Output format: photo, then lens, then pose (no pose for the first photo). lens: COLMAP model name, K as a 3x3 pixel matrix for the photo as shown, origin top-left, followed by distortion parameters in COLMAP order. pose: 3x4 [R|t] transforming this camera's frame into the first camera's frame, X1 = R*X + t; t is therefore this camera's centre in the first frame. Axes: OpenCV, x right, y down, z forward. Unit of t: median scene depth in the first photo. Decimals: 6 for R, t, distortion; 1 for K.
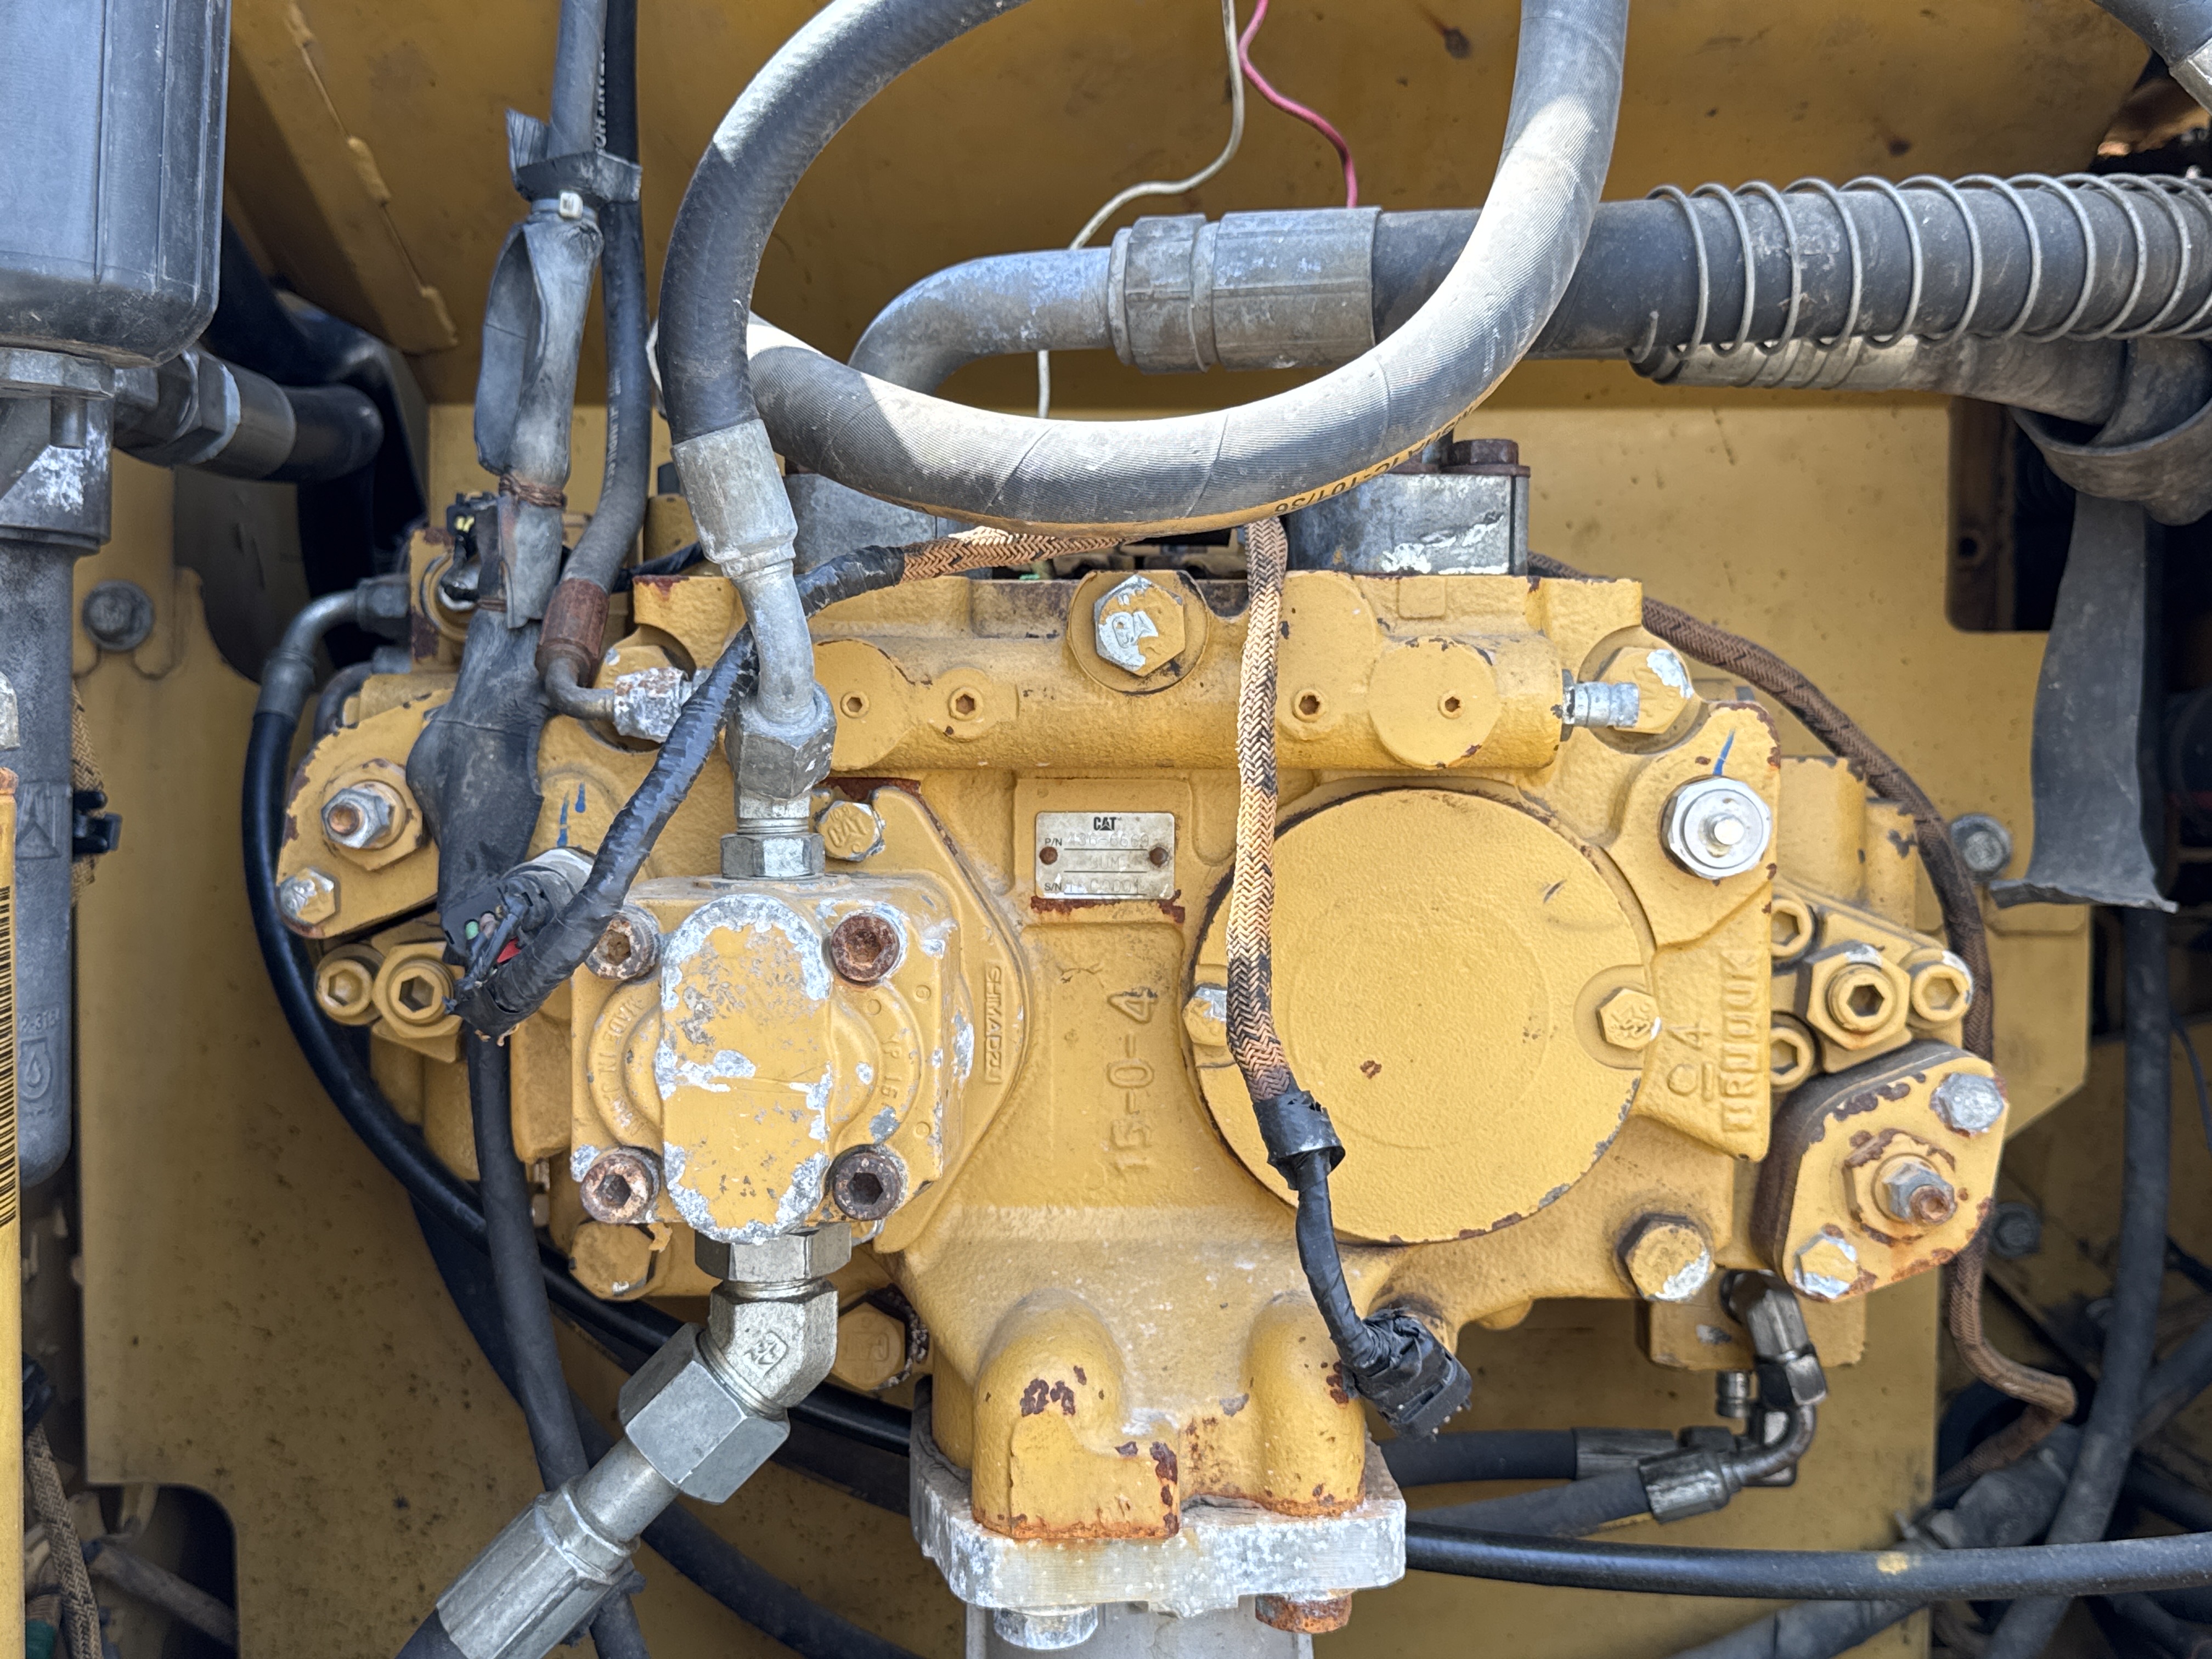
lens RADIAL K [[2384.7, 0, 1033.8], [0, 2384.7, 794.3], [0, 0, 1]] dist [0.014603, 0.000000]
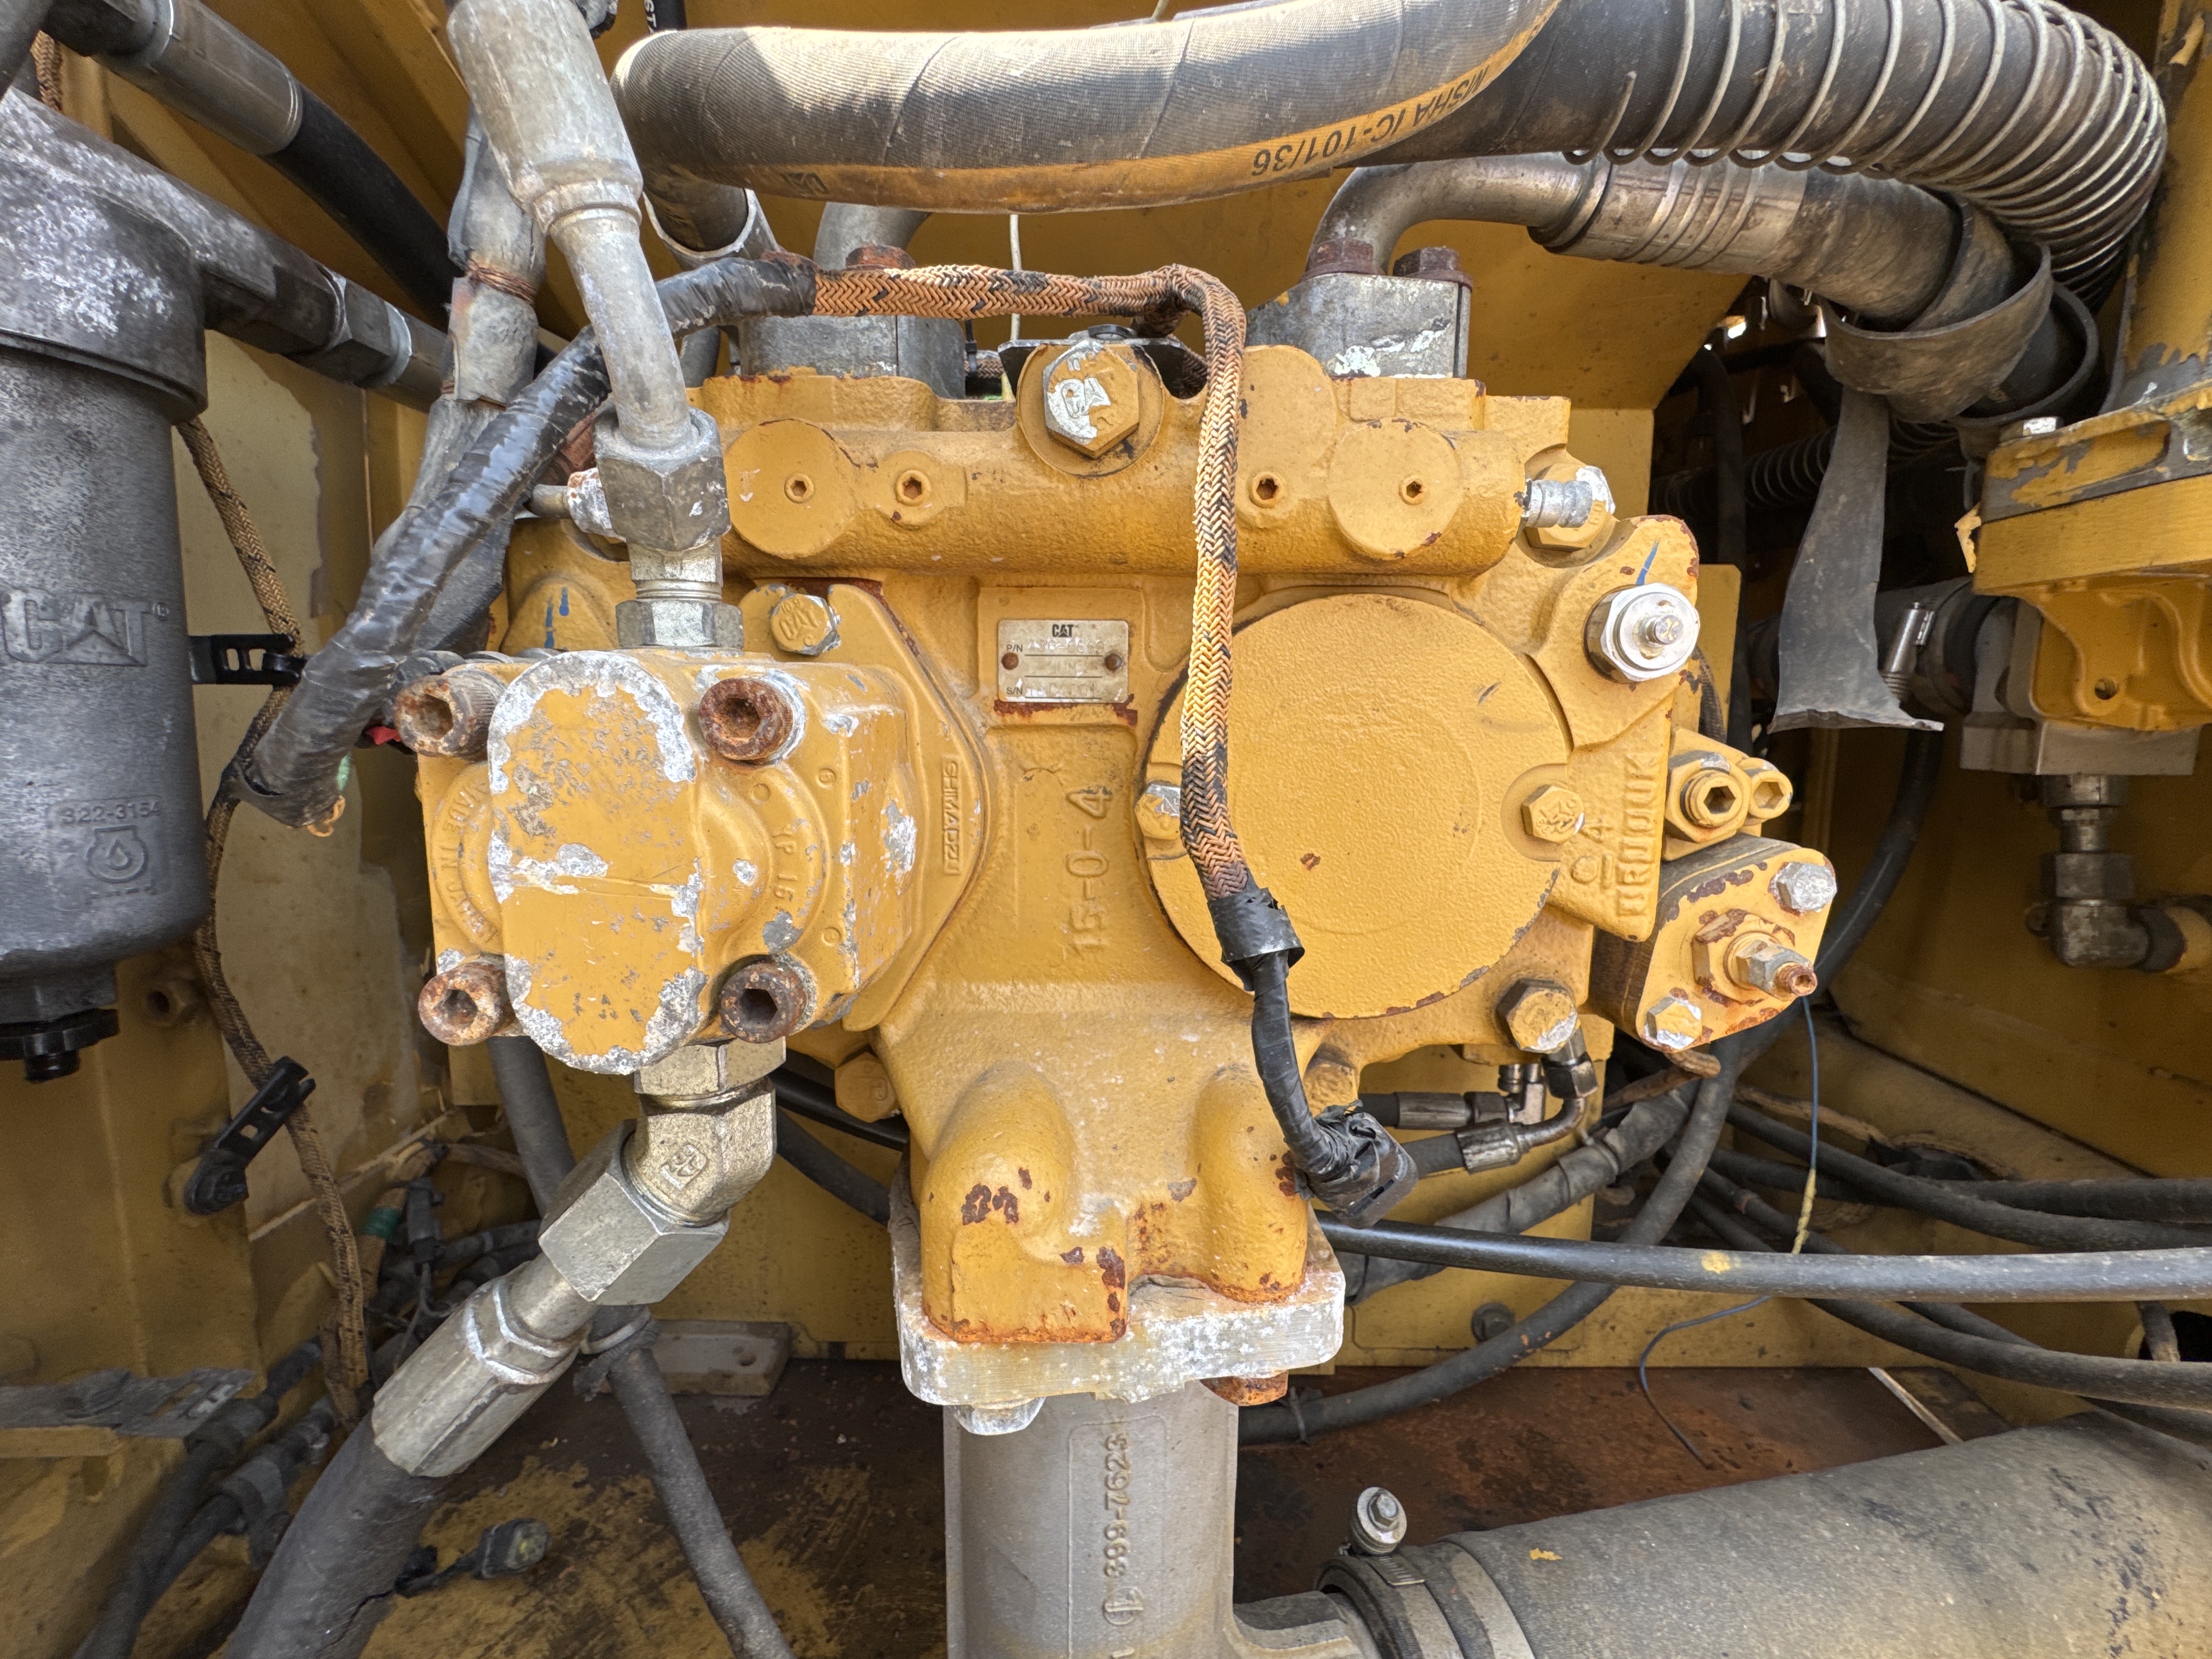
lens RADIAL K [[982.8, 0, 1079.8], [0, 982.8, 774.6], [0, 0, 1]] dist [-0.028963, 0.001058]
pose [[0.999988, 0.003826, 0.003078, 0.037465], [-0.003958, 0.999025, 0.043975, 0.059212], [-0.002907, -0.043987, 0.999028, 0.577912]]
